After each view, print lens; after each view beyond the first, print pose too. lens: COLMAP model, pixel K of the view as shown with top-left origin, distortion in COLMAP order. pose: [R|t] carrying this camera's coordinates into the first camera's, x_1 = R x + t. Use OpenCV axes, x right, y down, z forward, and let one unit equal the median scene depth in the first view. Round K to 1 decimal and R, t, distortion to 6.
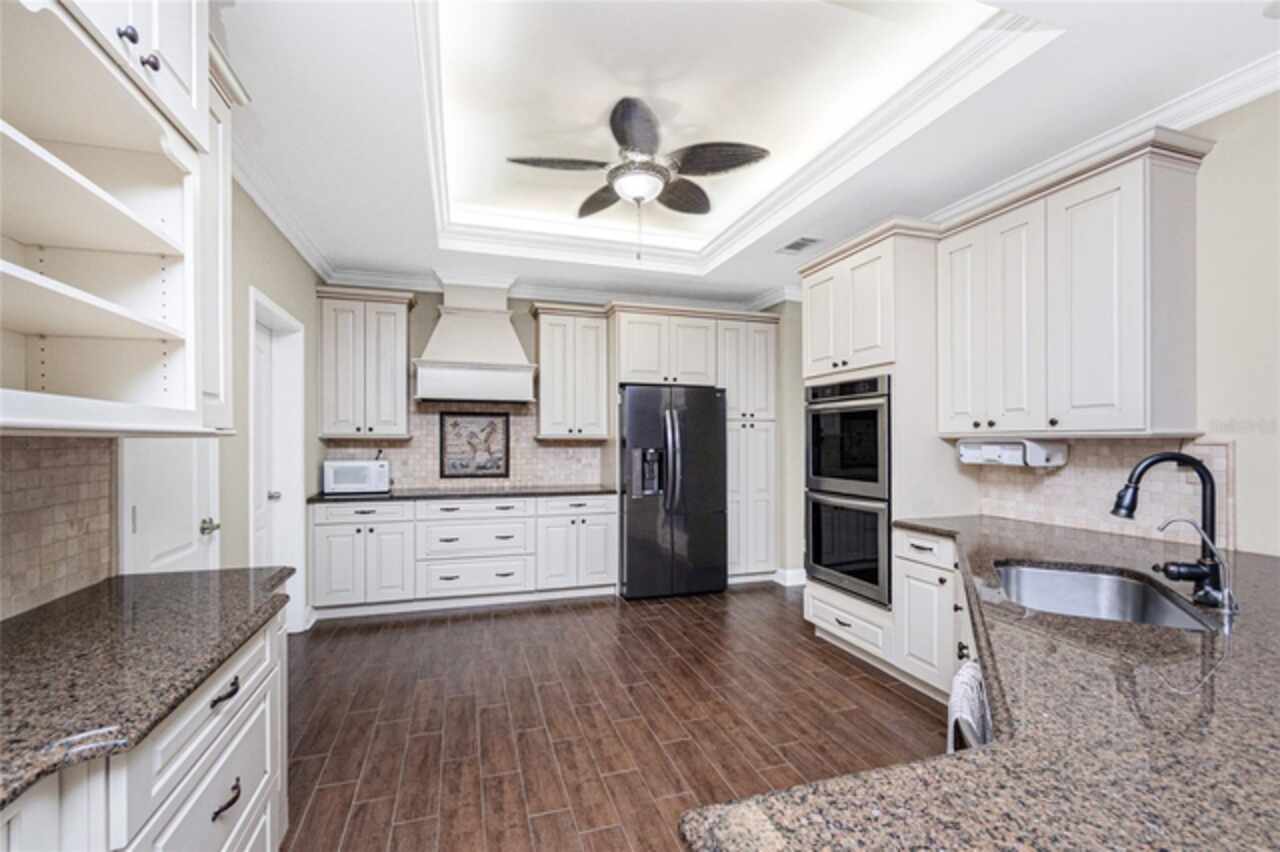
lens RADIAL K [[543.5, 0, 634.9], [0, 543.5, 428.6], [0, 0, 1]] dist [-0.001010, -0.000047]
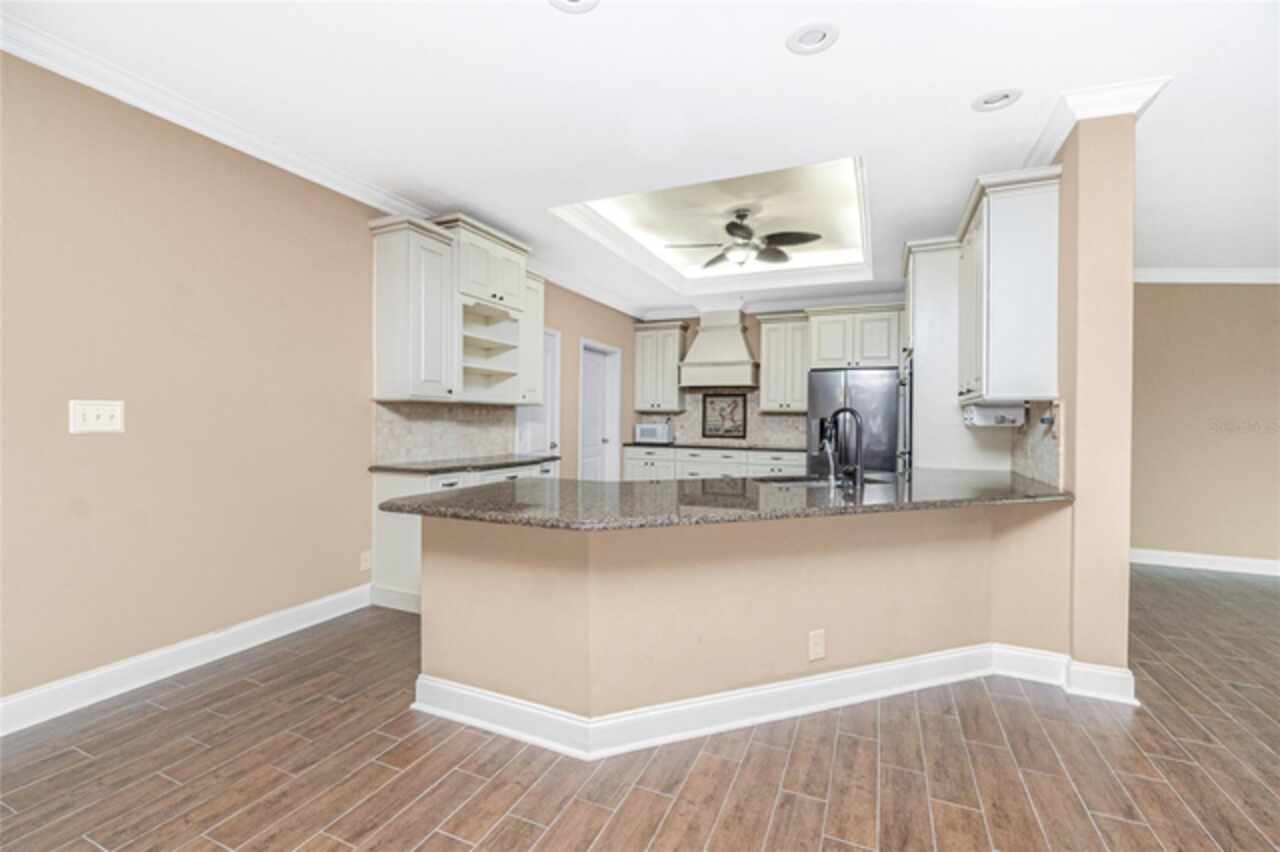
lens RADIAL K [[560.6, 0, 637.0], [0, 560.6, 419.7], [0, 0, 1]] dist [0.002257, 0.000364]
pose [[0.748575, 0.006431, -0.663019, 0.561589], [0.006368, 0.999837, 0.016887, 0.013507], [0.663020, -0.016864, 0.748412, -0.314940]]
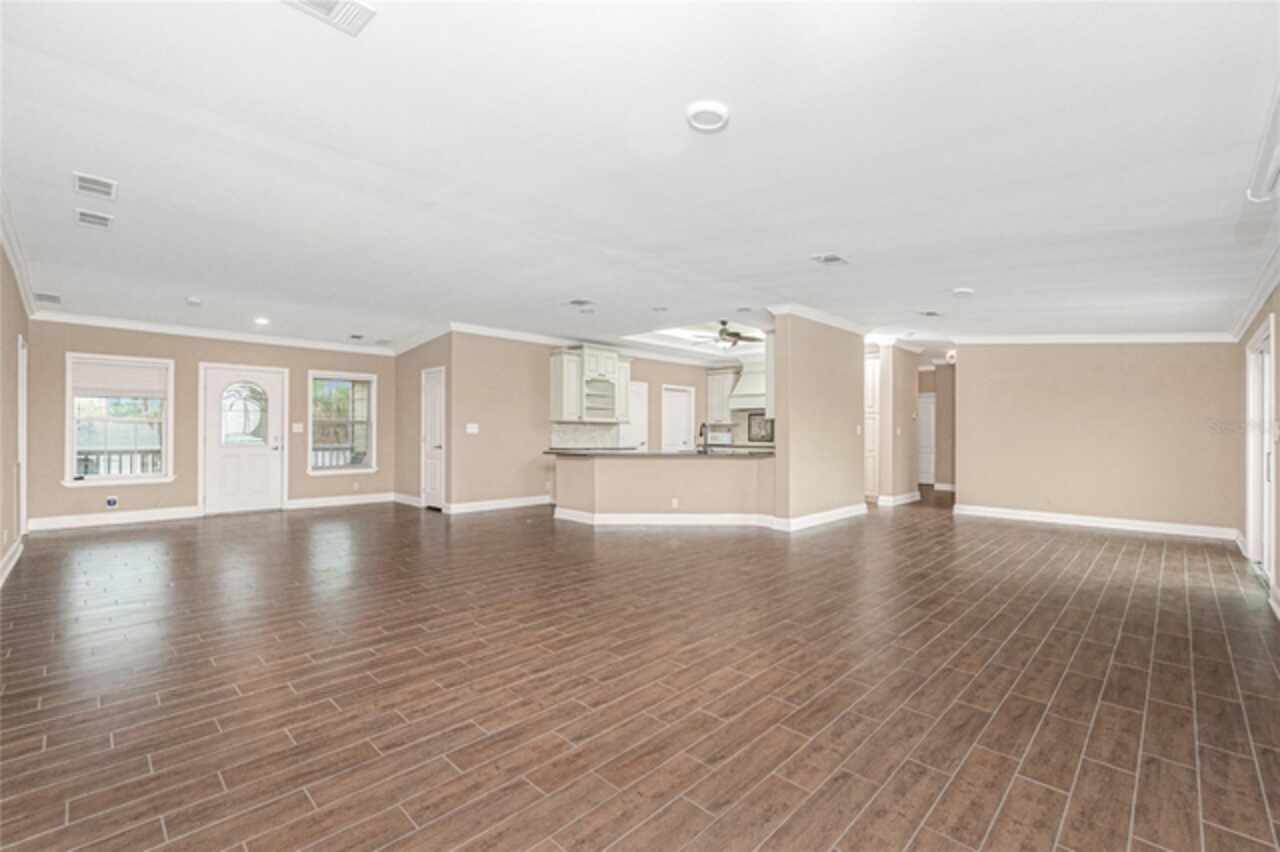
lens RADIAL K [[543.5, 0, 634.9], [0, 543.5, 428.6], [0, 0, 1]] dist [-0.001010, -0.000047]
pose [[0.462019, -0.006758, -0.886844, 1.592079], [0.016605, 0.999862, 0.001031, 0.024412], [0.886715, -0.015203, 0.462067, -0.589491]]
